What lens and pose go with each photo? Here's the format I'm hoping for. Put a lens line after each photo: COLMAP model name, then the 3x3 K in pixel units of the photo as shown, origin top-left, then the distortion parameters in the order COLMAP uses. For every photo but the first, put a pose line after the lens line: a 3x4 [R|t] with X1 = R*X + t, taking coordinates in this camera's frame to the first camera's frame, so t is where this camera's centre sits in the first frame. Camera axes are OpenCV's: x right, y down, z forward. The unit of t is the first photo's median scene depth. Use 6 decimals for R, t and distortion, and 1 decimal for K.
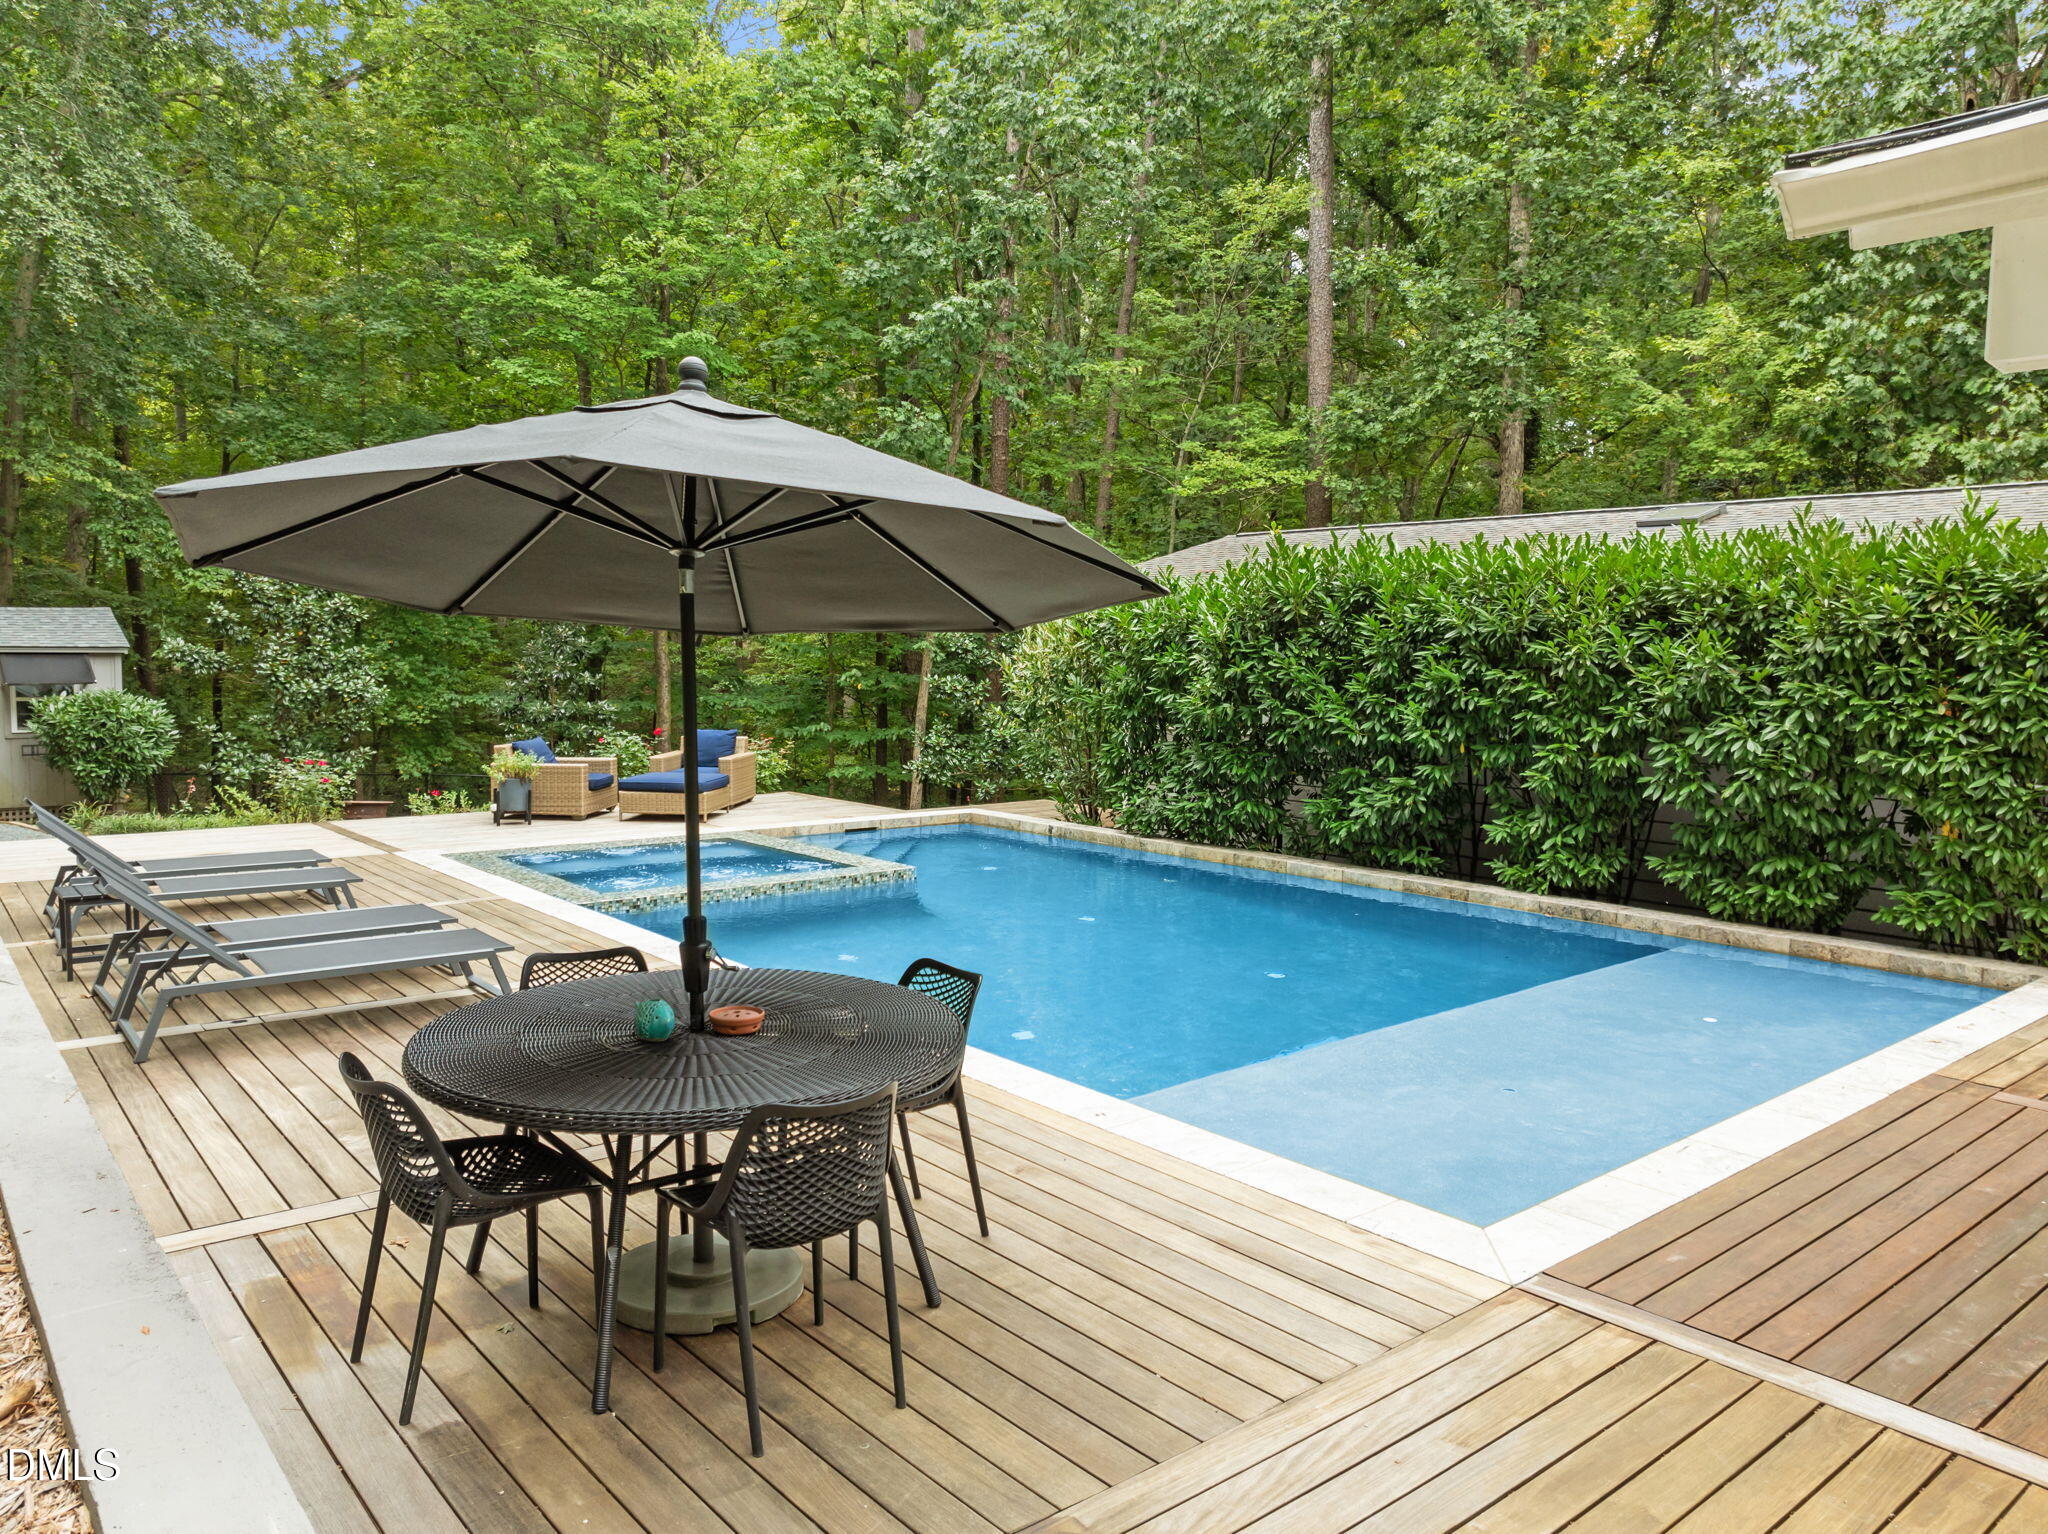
lens RADIAL K [[1458.9, 0, 1041.1], [0, 1458.9, 772.9], [0, 0, 1]] dist [-0.039589, 0.000385]
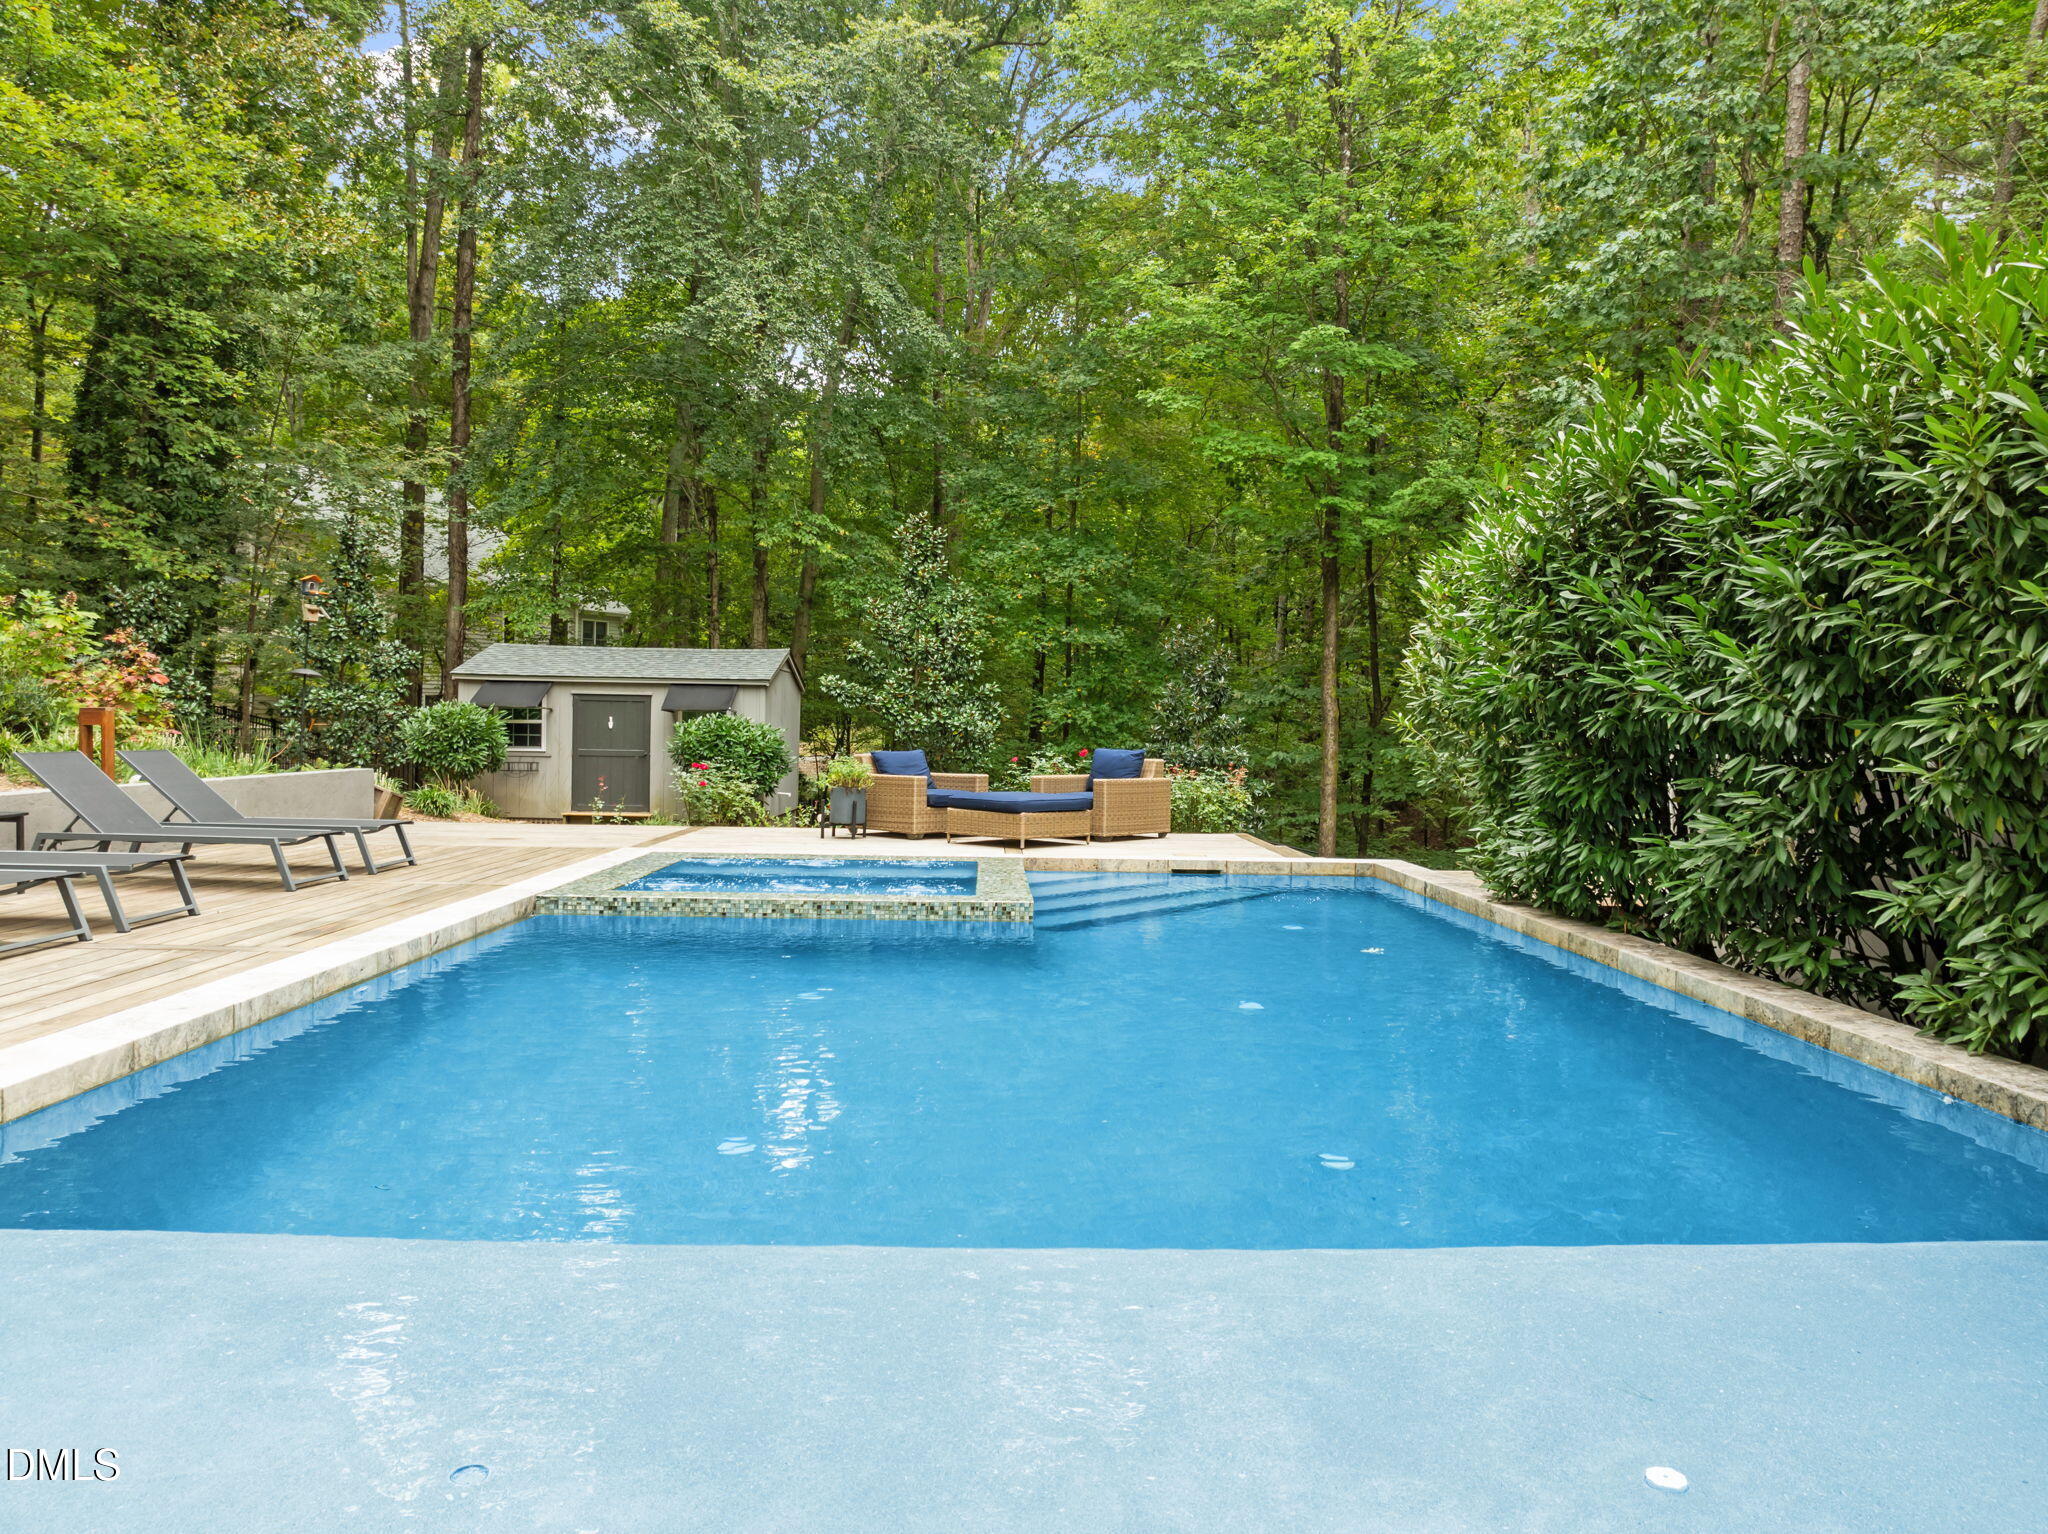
lens RADIAL K [[1458.9, 0, 1023.6], [0, 1458.9, 755.2], [0, 0, 1]] dist [-0.039589, 0.000385]
pose [[0.783626, 0.013203, -0.621093, 0.274355], [-0.061792, 0.996473, -0.056780, 0.027343], [0.618153, 0.082873, 0.781677, 0.350581]]
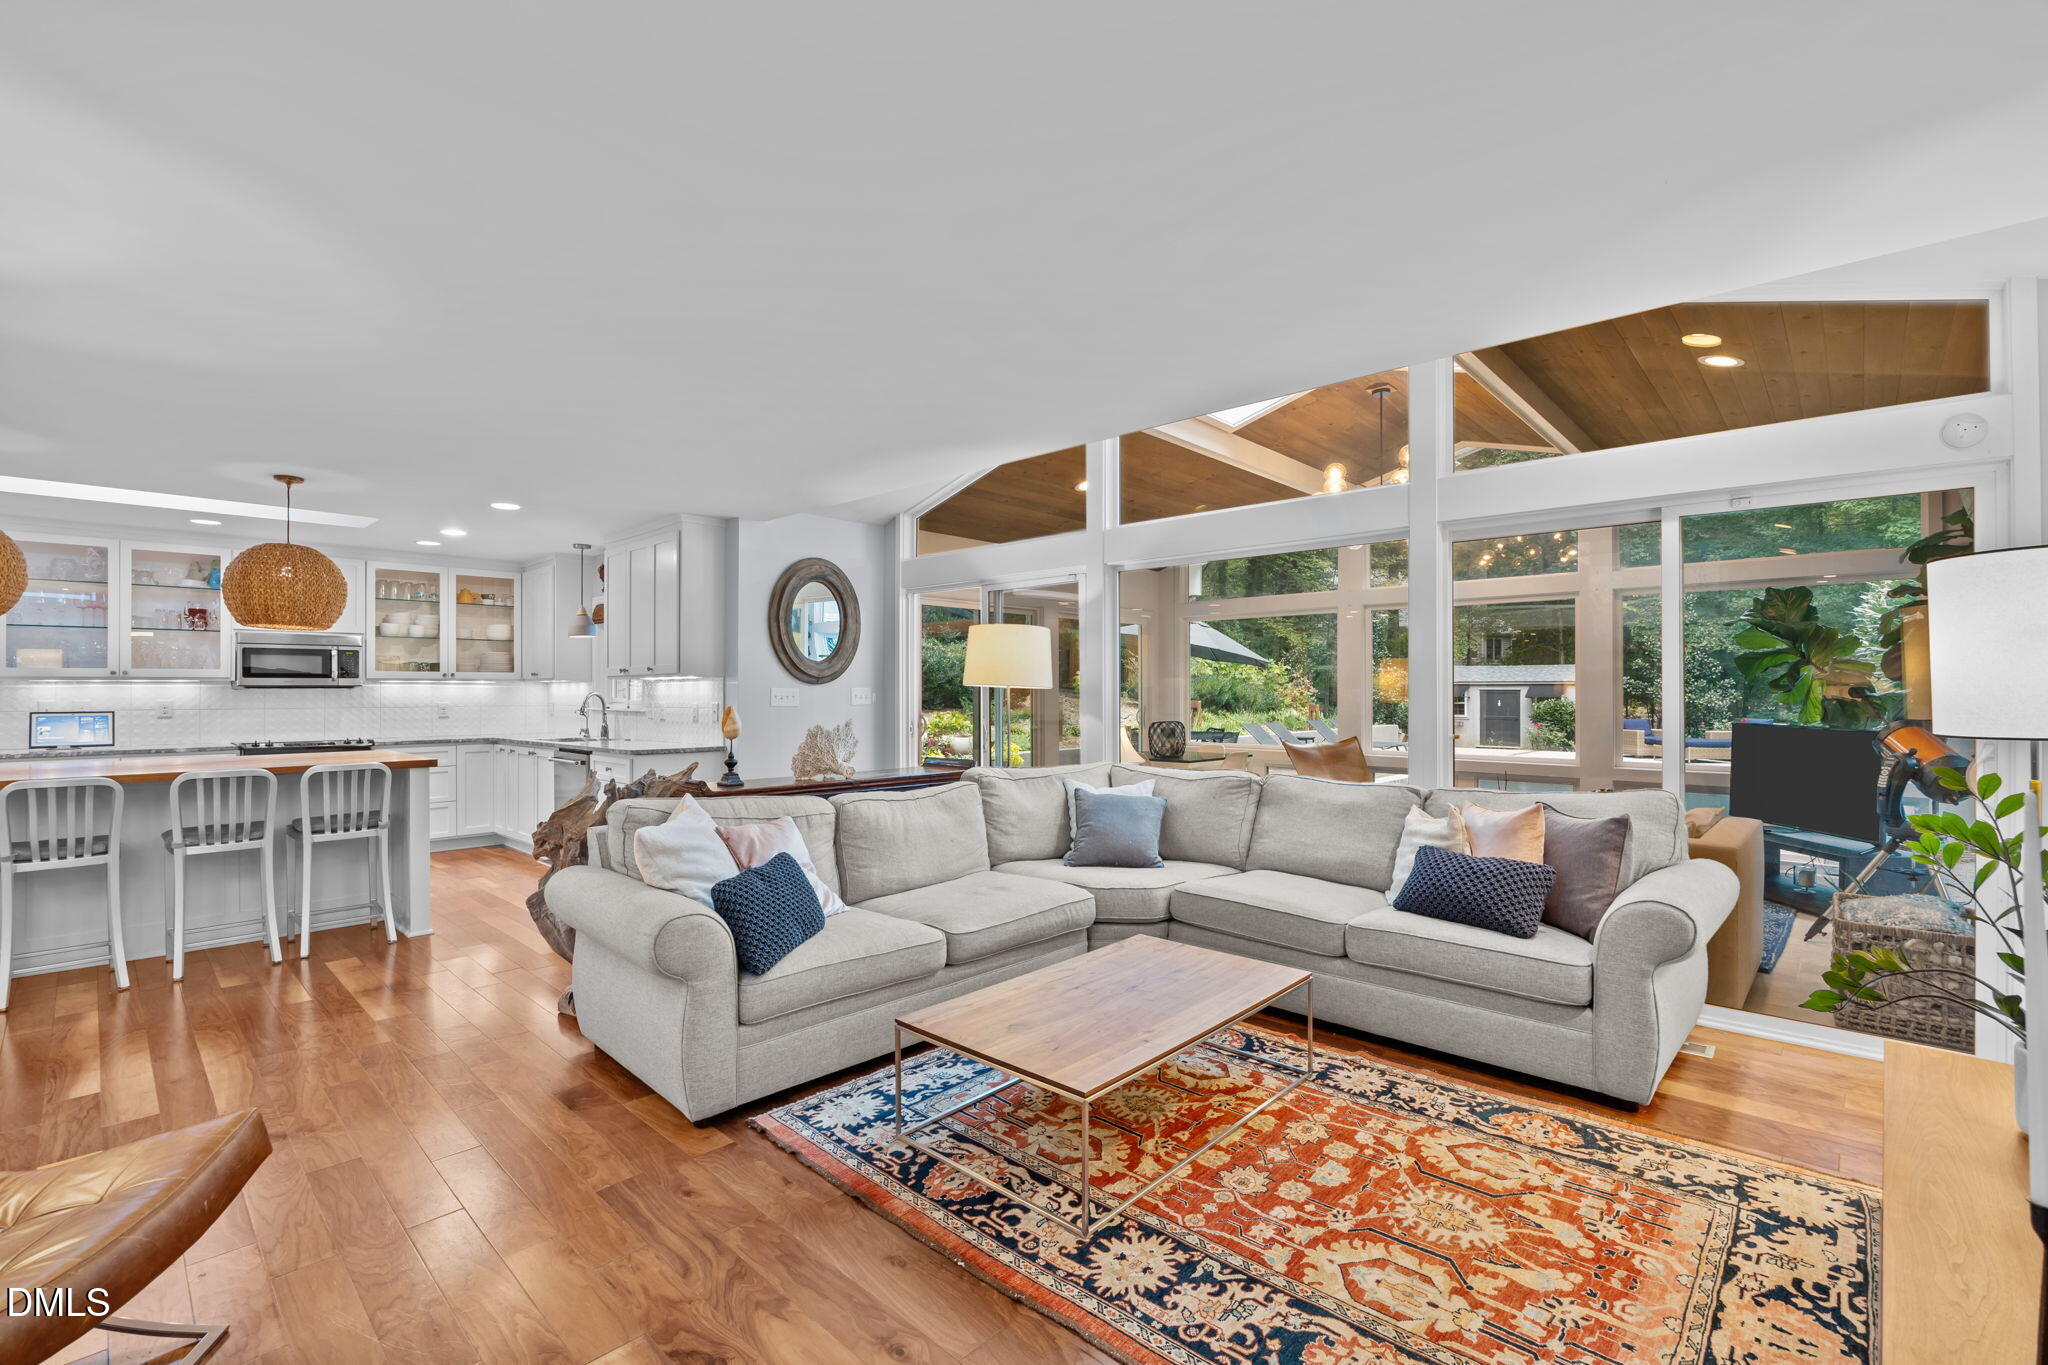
lens RADIAL K [[890.3, 0, 1024.2], [0, 890.3, 687.8], [0, 0, 1]] dist [-0.015136, 0.000477]
pose [[0.123421, -0.012170, -0.992280, 0.797338], [-0.085420, 0.996083, -0.022841, 0.036753], [0.988671, 0.087580, 0.121898, -0.007754]]
